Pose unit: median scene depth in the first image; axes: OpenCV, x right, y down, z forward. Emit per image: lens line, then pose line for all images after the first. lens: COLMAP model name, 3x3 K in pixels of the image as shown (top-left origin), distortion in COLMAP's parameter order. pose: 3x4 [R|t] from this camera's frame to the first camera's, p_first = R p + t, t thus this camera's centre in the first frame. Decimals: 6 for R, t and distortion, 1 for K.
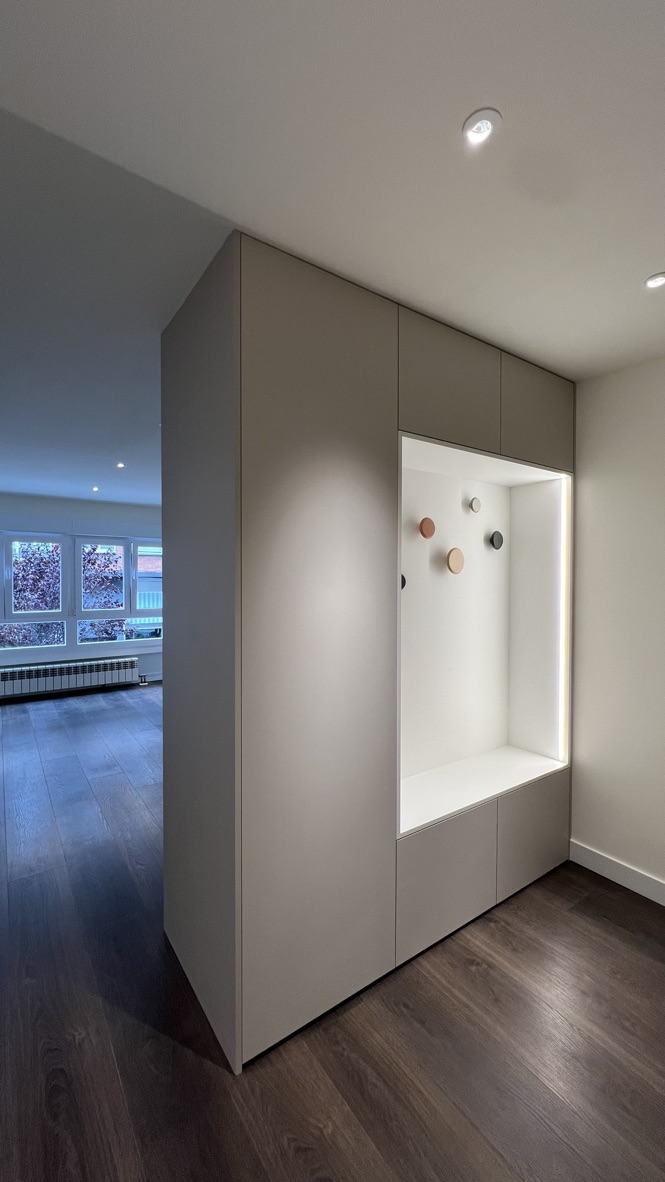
lens RADIAL K [[479.9, 0, 332.5], [0, 479.9, 591.0], [0, 0, 1]] dist [0.002905, 0.000489]
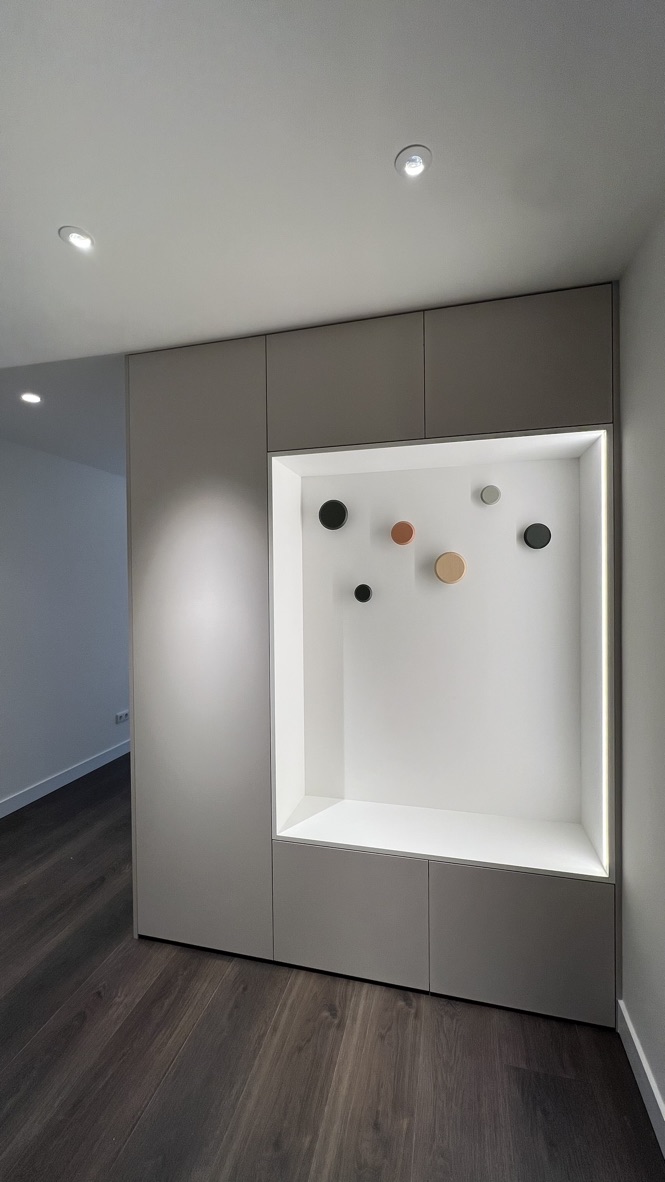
lens RADIAL K [[466.3, 0, 332.5], [0, 466.3, 591.0], [0, 0, 1]] dist [0.000032, 0.000096]
pose [[0.650100, 0.004069, -0.759838, 0.991073], [-0.006507, 0.999979, -0.000211, -0.028432], [0.759821, 0.005081, 0.650113, 0.429177]]
